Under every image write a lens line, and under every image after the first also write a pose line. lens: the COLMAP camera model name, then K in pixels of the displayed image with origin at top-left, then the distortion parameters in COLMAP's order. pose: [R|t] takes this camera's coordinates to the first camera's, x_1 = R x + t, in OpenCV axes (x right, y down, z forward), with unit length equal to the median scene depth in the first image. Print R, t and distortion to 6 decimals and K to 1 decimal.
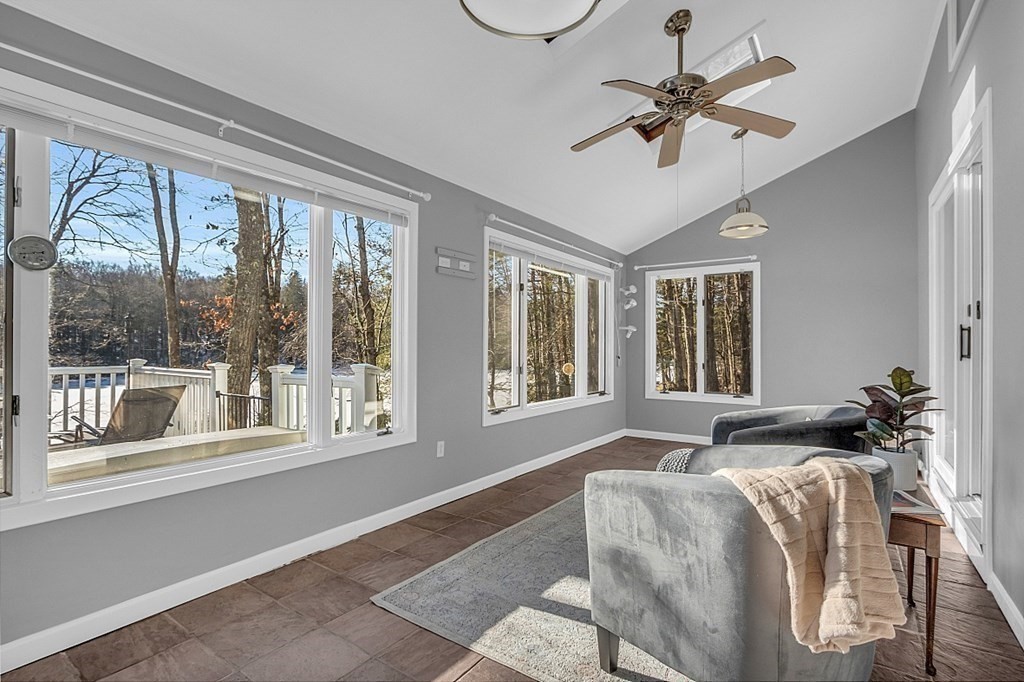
lens RADIAL K [[488.7, 0, 513.2], [0, 488.7, 345.8], [0, 0, 1]] dist [0.000417, 0.000178]
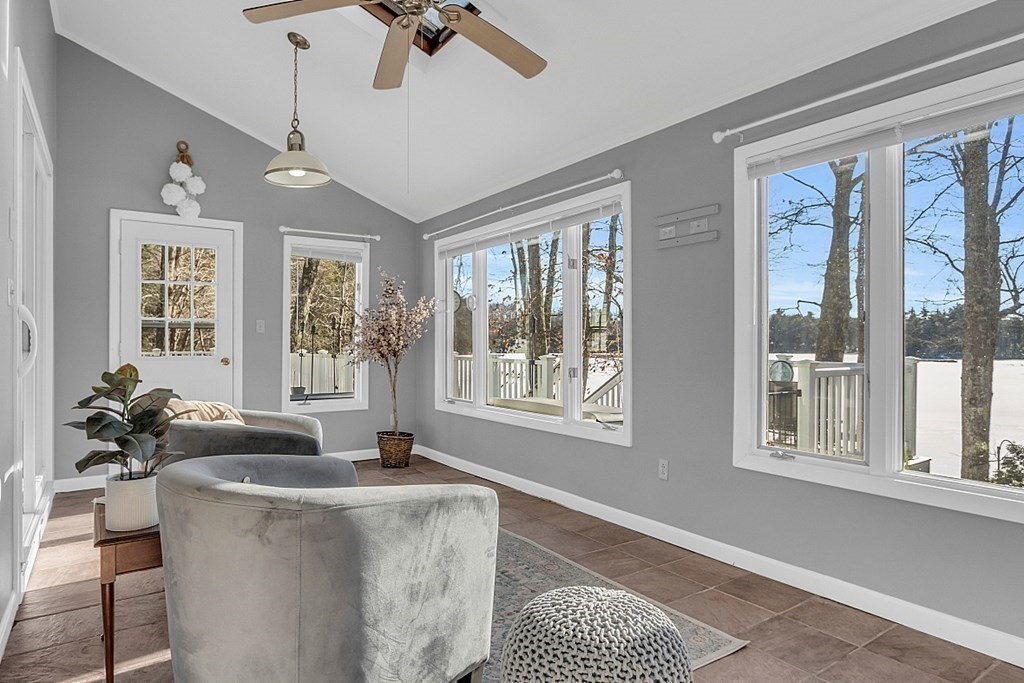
lens RADIAL K [[588.1, 0, 512.8], [0, 588.1, 341.8], [0, 0, 1]] dist [-0.000588, -0.000428]
pose [[-0.341692, -0.012161, -0.939733, 0.901903], [-0.007501, 0.999920, -0.010212, 0.017645], [0.939782, 0.003560, -0.341756, 1.185378]]
